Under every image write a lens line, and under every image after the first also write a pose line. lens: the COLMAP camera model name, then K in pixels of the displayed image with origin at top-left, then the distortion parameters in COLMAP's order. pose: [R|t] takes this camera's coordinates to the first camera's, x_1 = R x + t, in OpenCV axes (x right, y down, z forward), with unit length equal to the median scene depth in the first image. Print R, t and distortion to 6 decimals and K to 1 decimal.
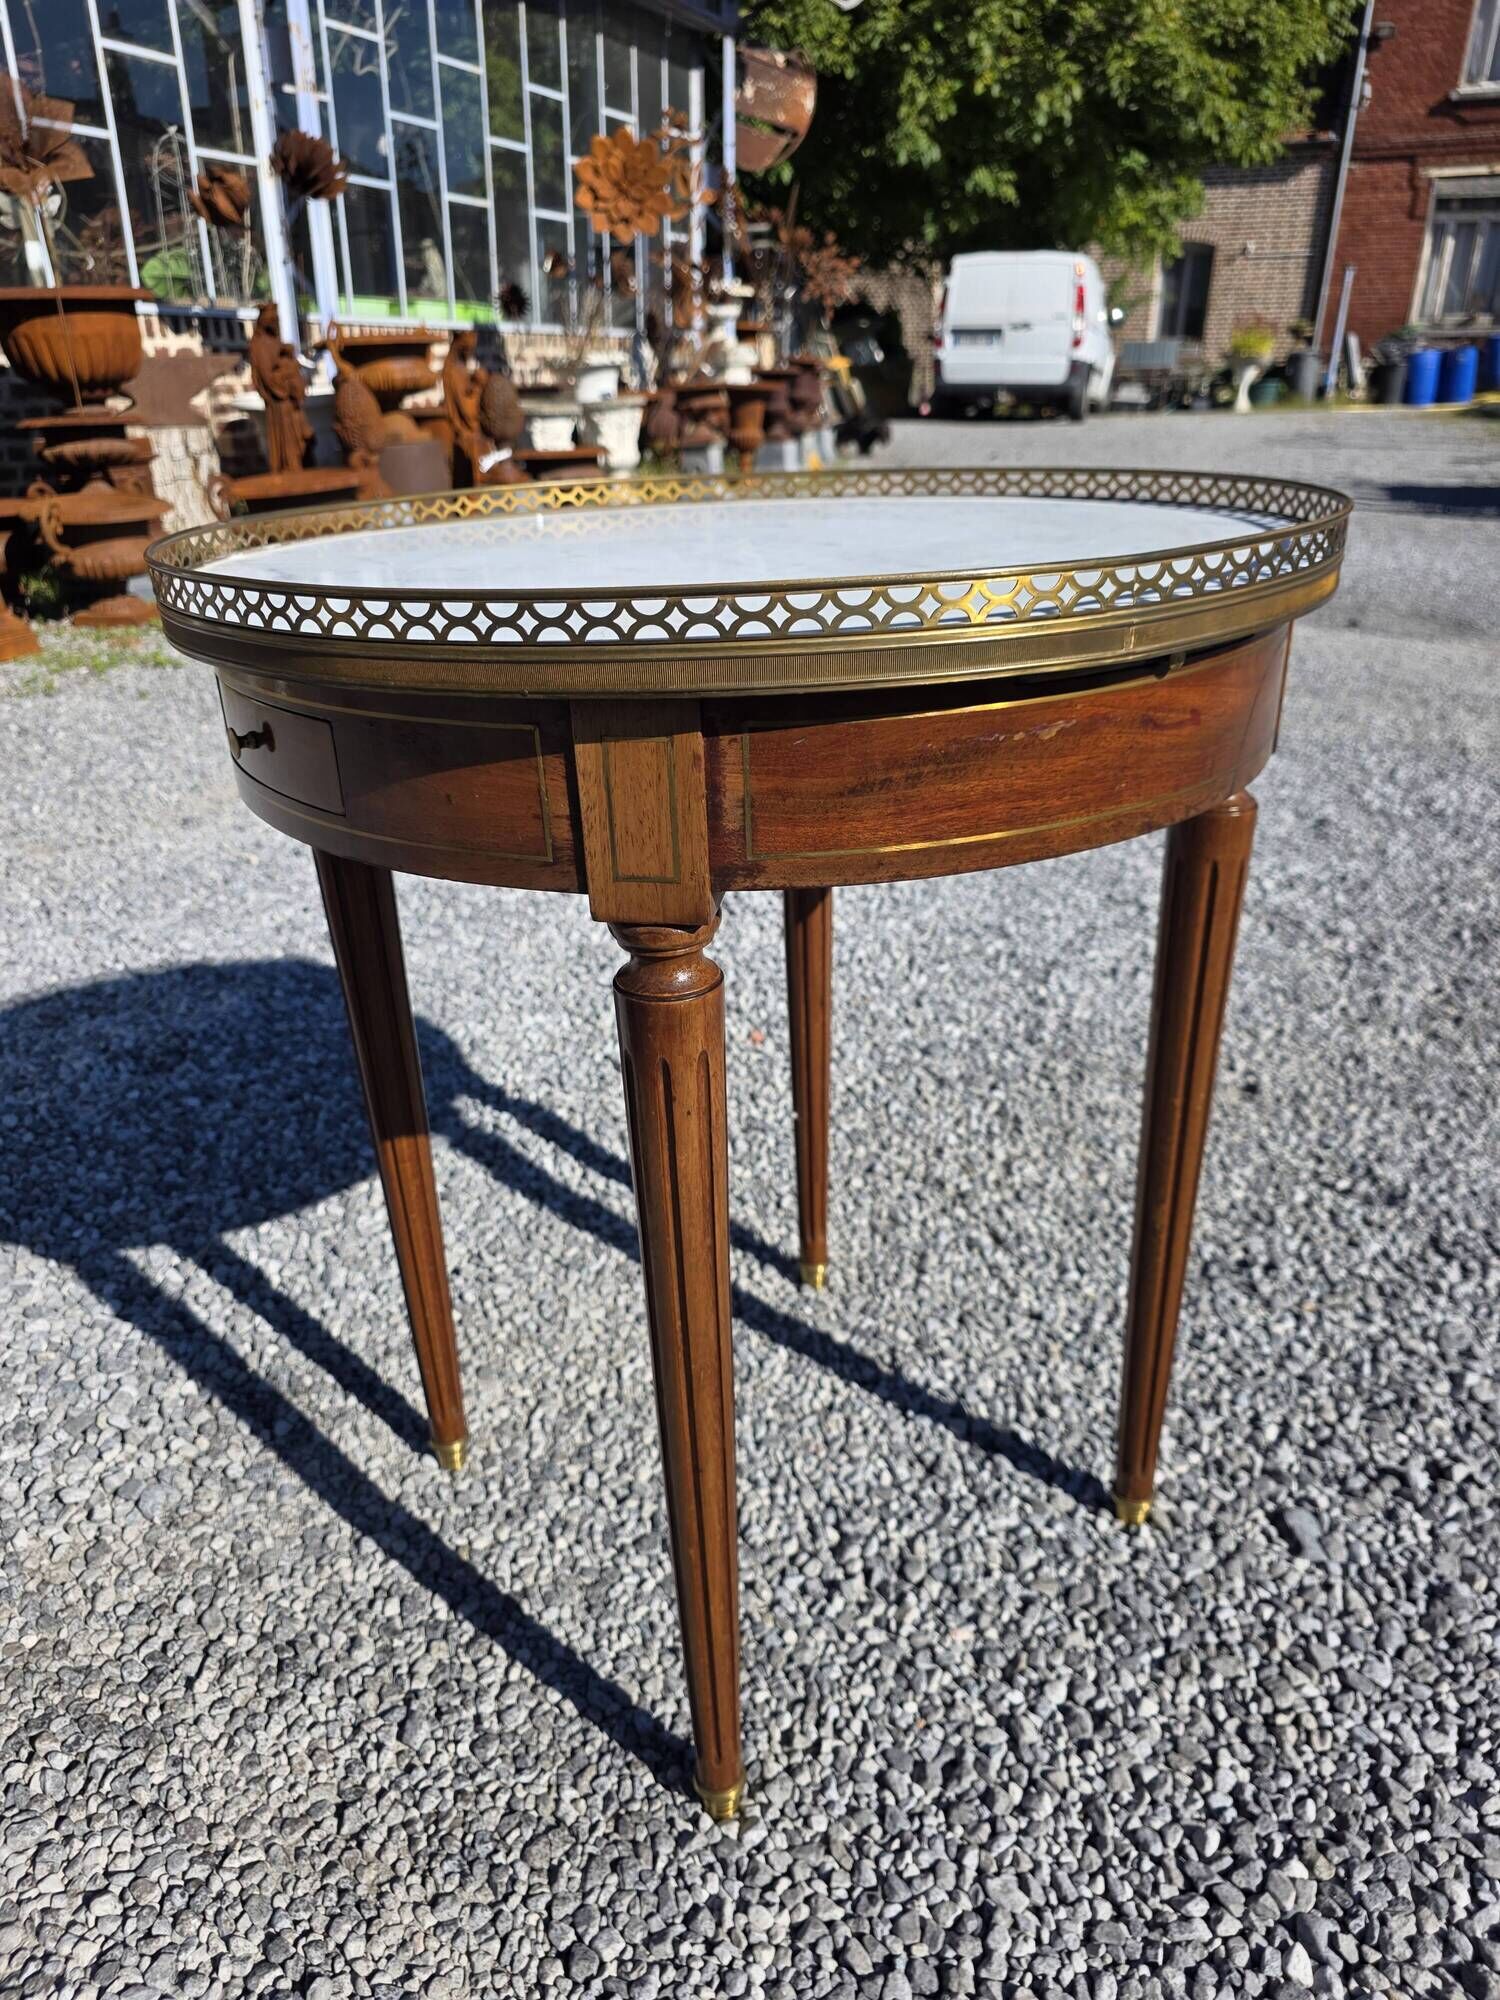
lens RADIAL K [[1369.6, 0, 735.3], [0, 1369.6, 1002.0], [0, 0, 1]] dist [0.022832, -0.022650]
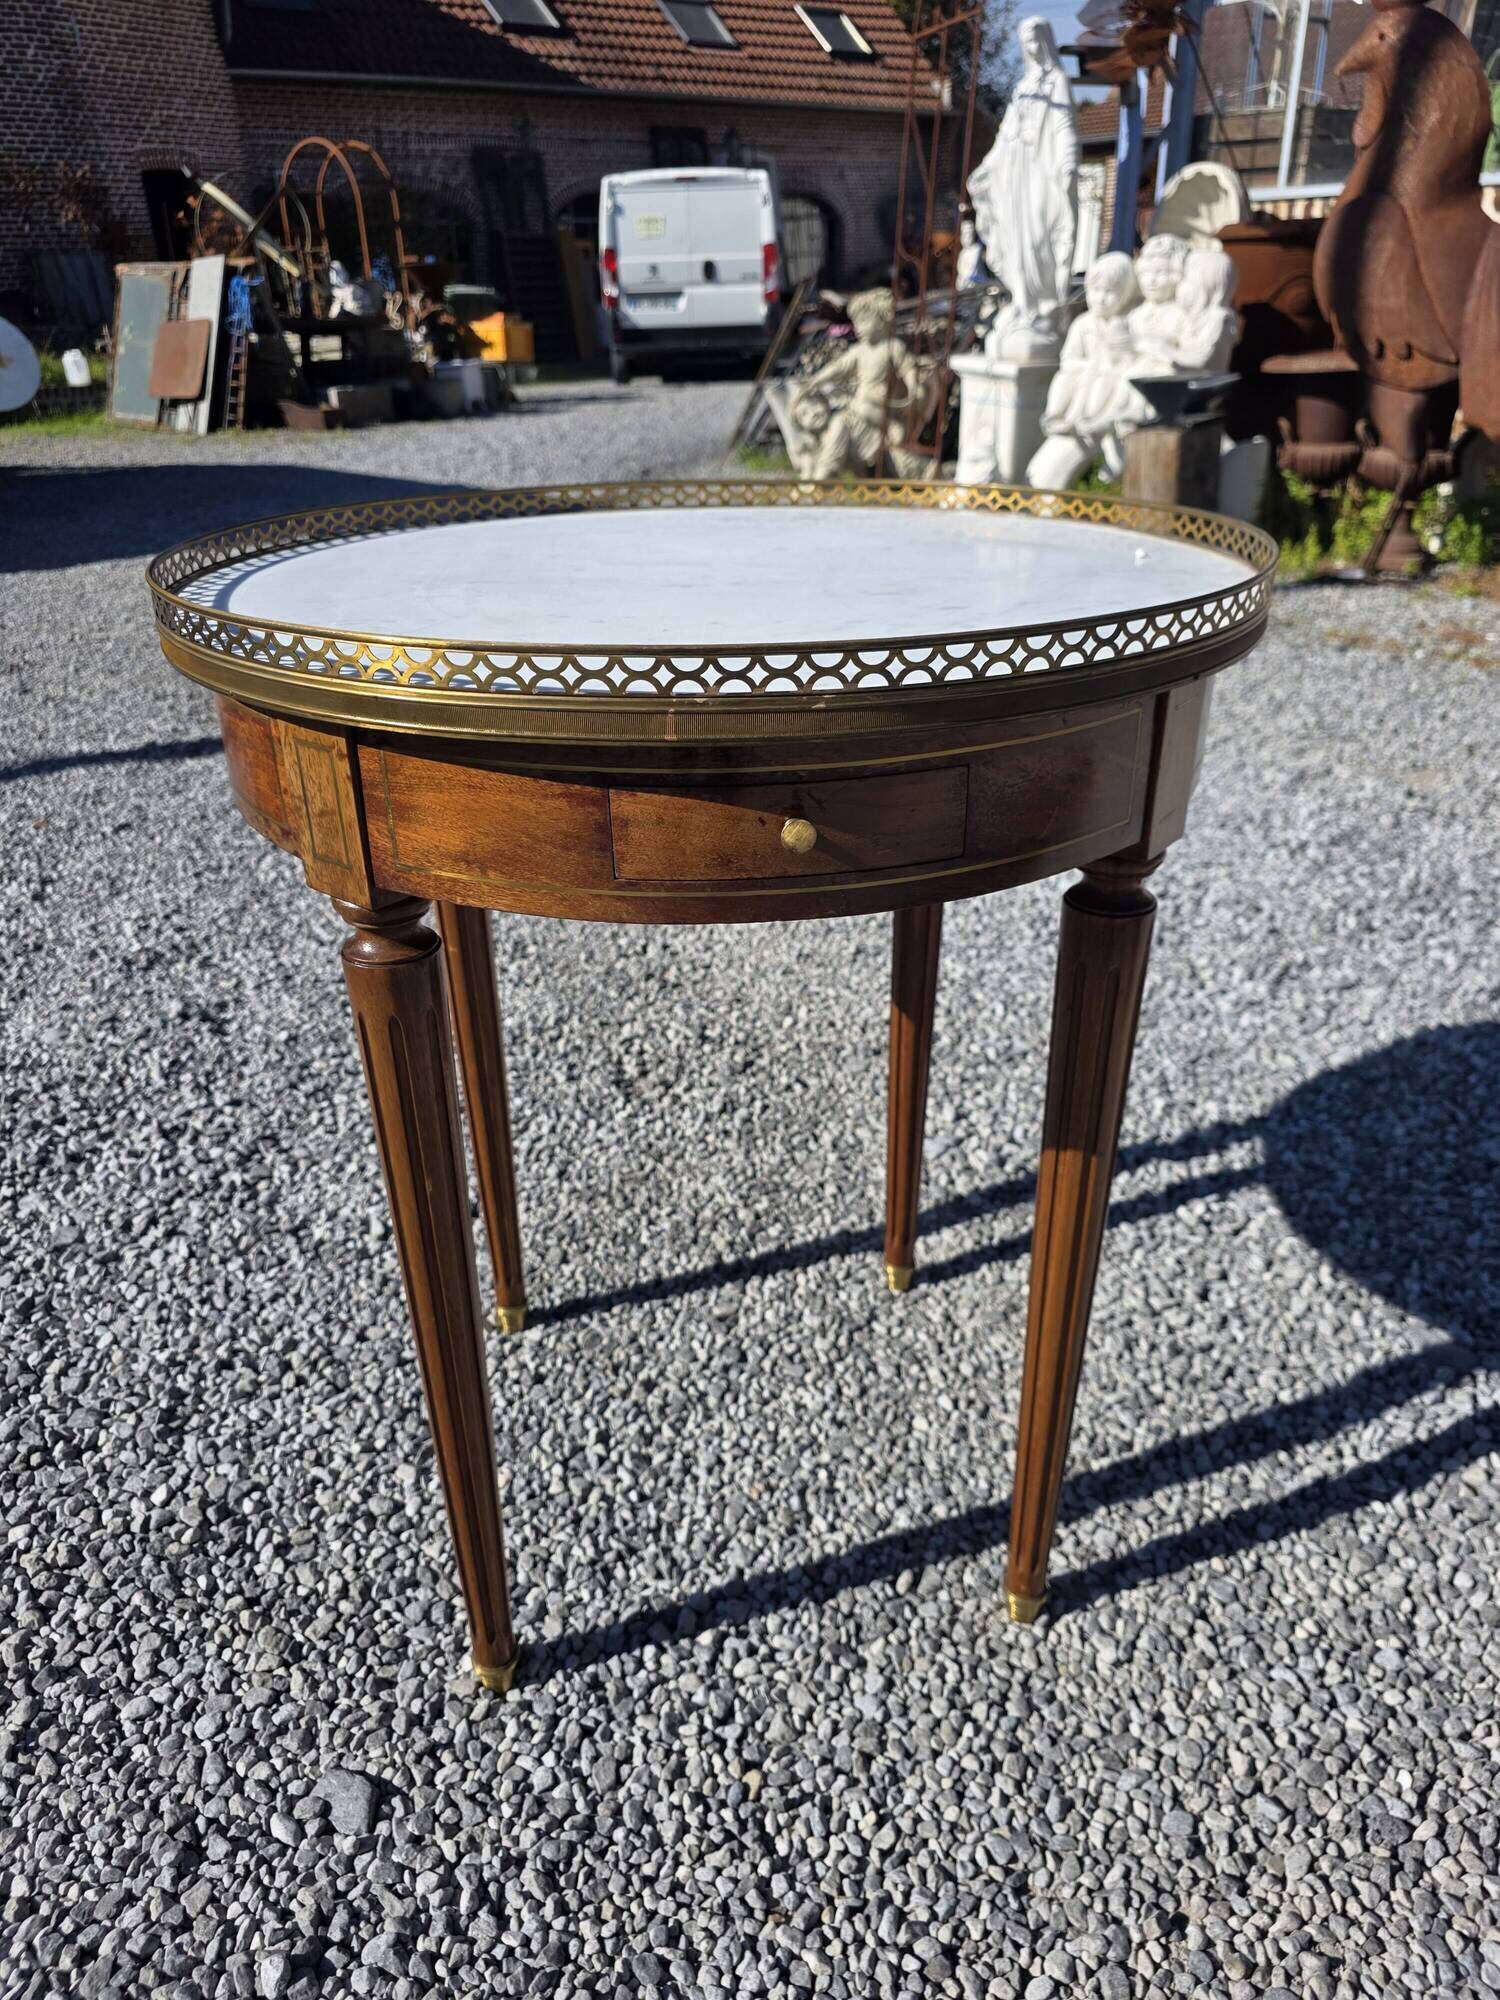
lens RADIAL K [[1369.6, 0, 735.4], [0, 1369.6, 988.4], [0, 0, 1]] dist [0.022832, -0.022650]
pose [[-0.477485, 0.423299, -0.769952, 0.787207], [-0.334845, 0.722505, 0.604868, -0.615207], [0.812334, 0.546630, -0.203246, 1.157166]]
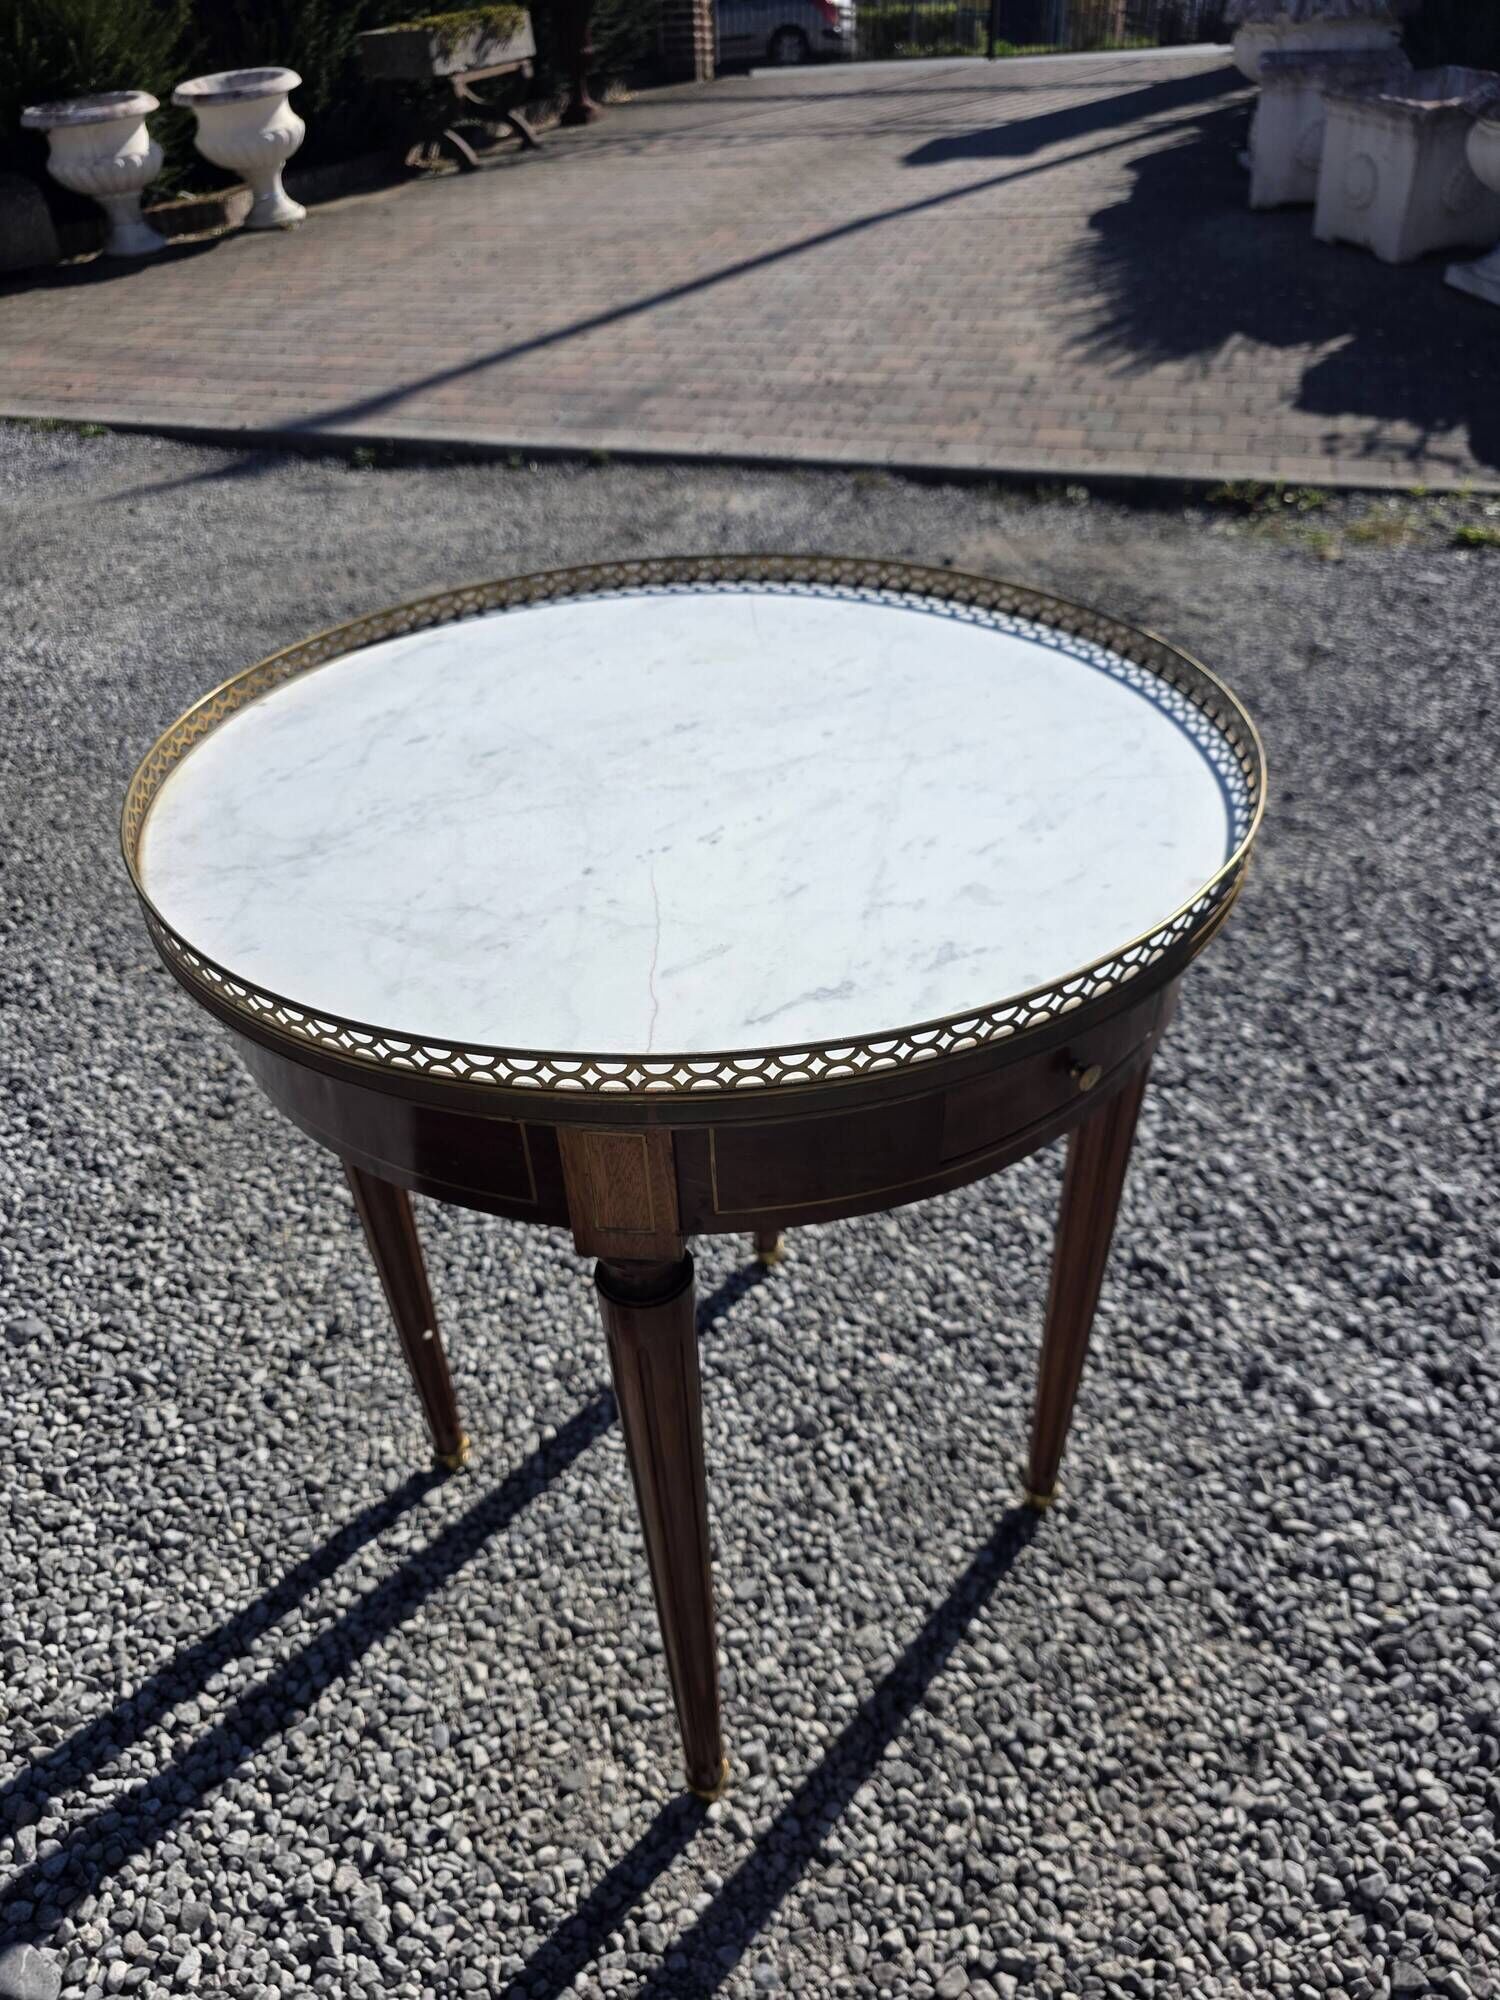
lens RADIAL K [[1369.6, 0, 756.3], [0, 1369.6, 1024.6], [0, 0, 1]] dist [0.022832, -0.022650]
pose [[-0.061667, -0.559009, 0.826866, -0.798824], [0.444035, 0.726578, 0.524325, -0.587374], [-0.893885, 0.399491, 0.203413, 0.684797]]
